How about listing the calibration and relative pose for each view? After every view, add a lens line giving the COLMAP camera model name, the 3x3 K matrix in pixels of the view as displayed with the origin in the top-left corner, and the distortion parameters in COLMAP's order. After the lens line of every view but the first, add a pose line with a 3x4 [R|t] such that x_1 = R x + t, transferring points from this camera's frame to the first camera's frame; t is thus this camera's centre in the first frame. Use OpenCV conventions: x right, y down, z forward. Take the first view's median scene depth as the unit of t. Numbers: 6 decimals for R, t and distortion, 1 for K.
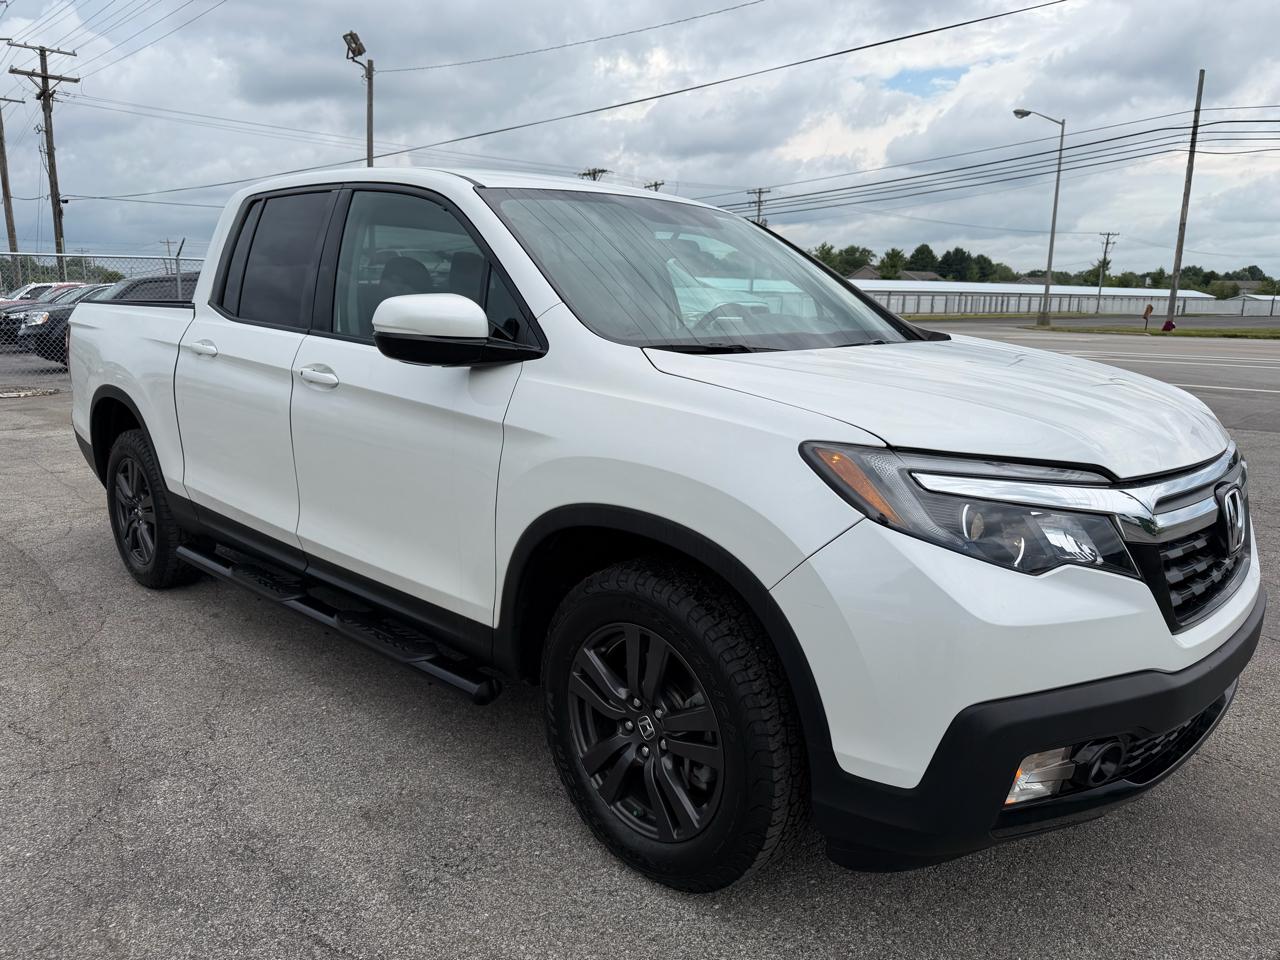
lens RADIAL K [[919.9, 0, 625.0], [0, 919.9, 481.7], [0, 0, 1]] dist [0.002521, -0.004971]
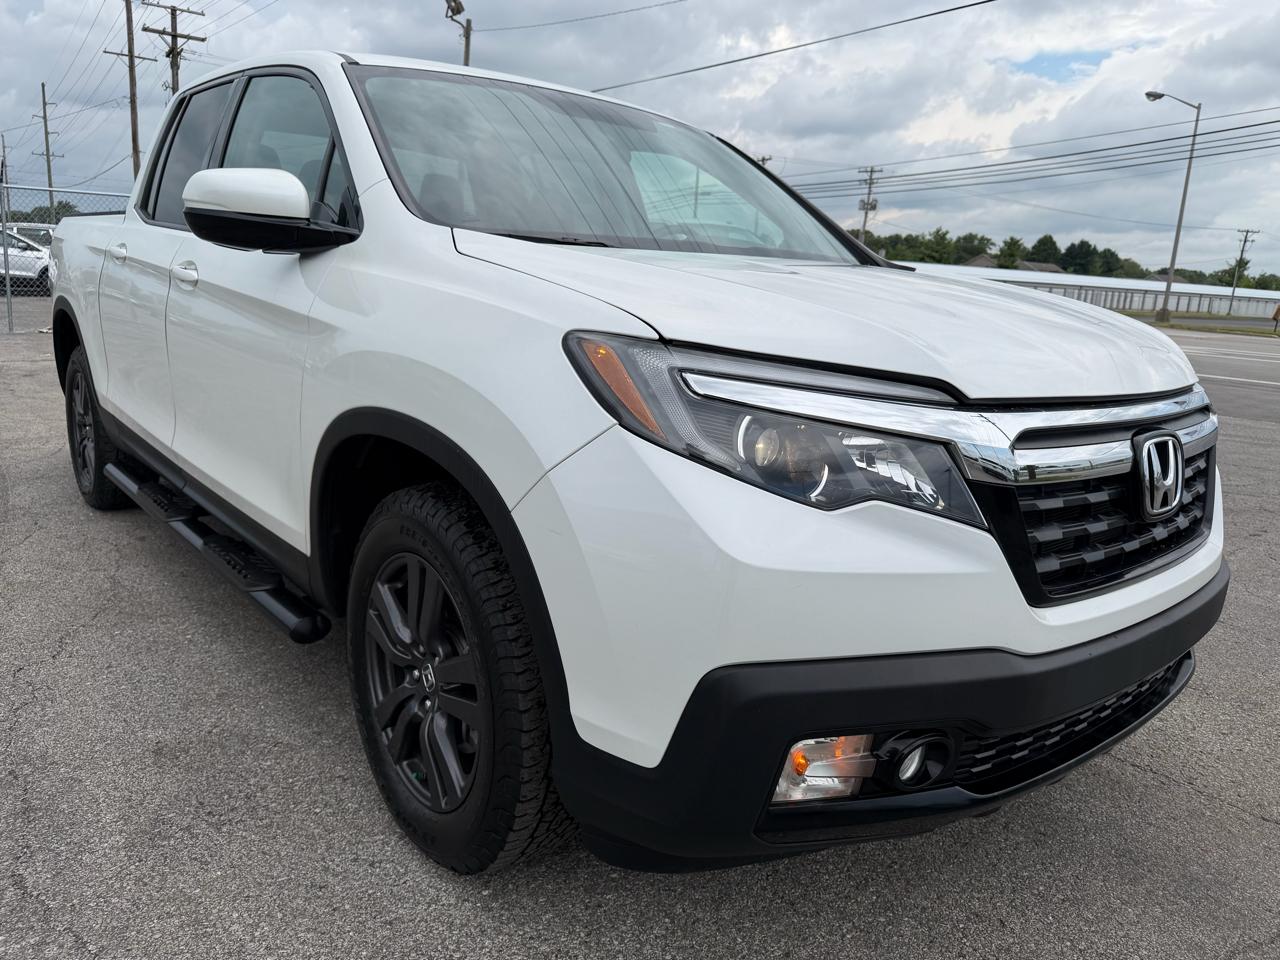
lens RADIAL K [[921.3, 0, 636.3], [0, 921.3, 475.1], [0, 0, 1]] dist [0.001234, -0.006560]
pose [[0.993744, 0.064535, -0.091147, 0.220920], [-0.063104, 0.997836, 0.018497, 0.042012], [0.092144, -0.012630, 0.995666, 0.133827]]
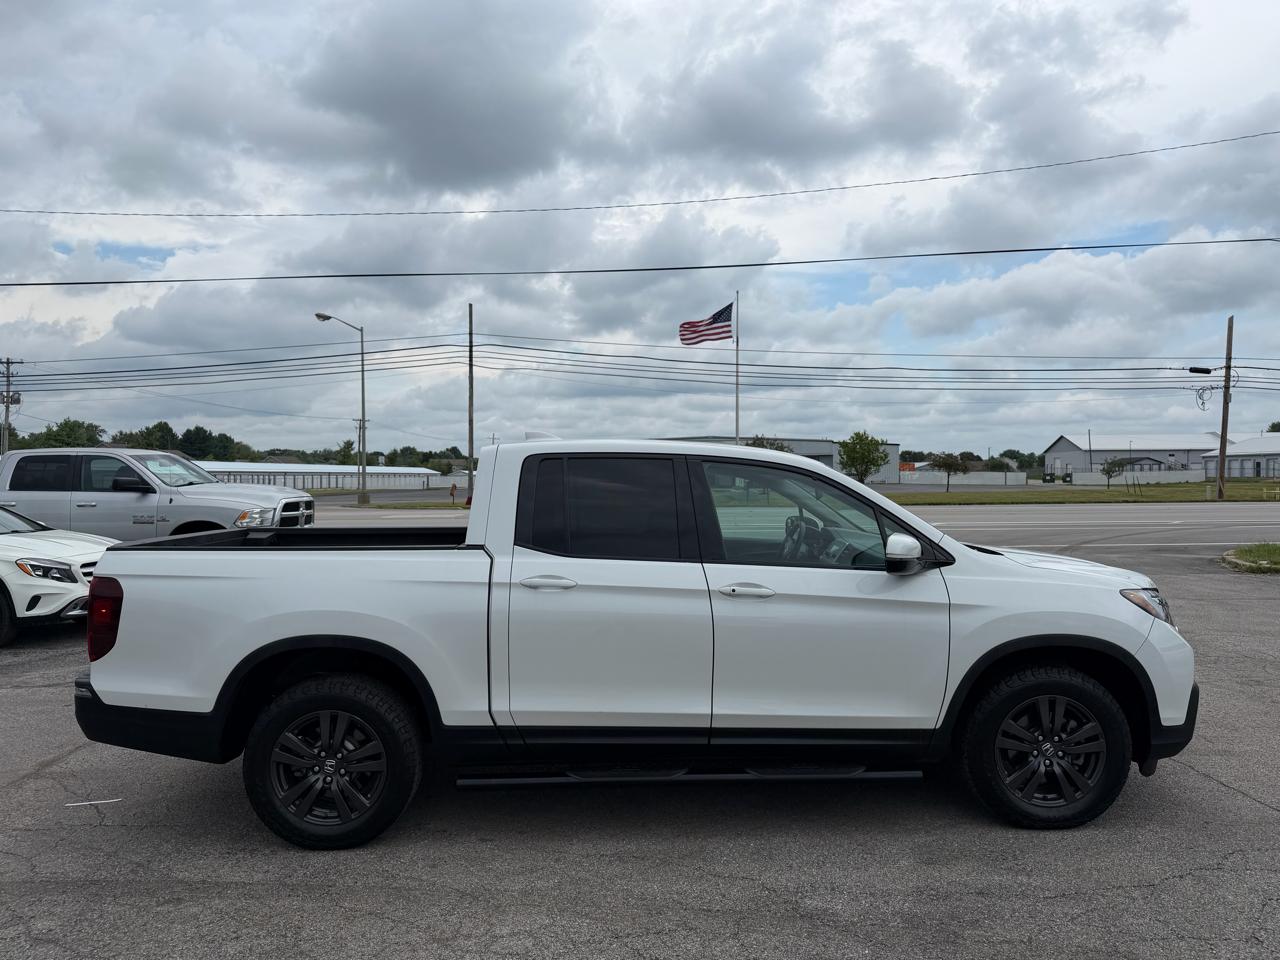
lens RADIAL K [[921.3, 0, 636.3], [0, 921.3, 475.1], [0, 0, 1]] dist [0.001234, -0.006560]
pose [[0.695411, -0.011309, 0.718523, -1.568994], [0.150662, 0.979948, -0.130393, -0.143816], [-0.702641, 0.198931, 0.683171, 0.122900]]
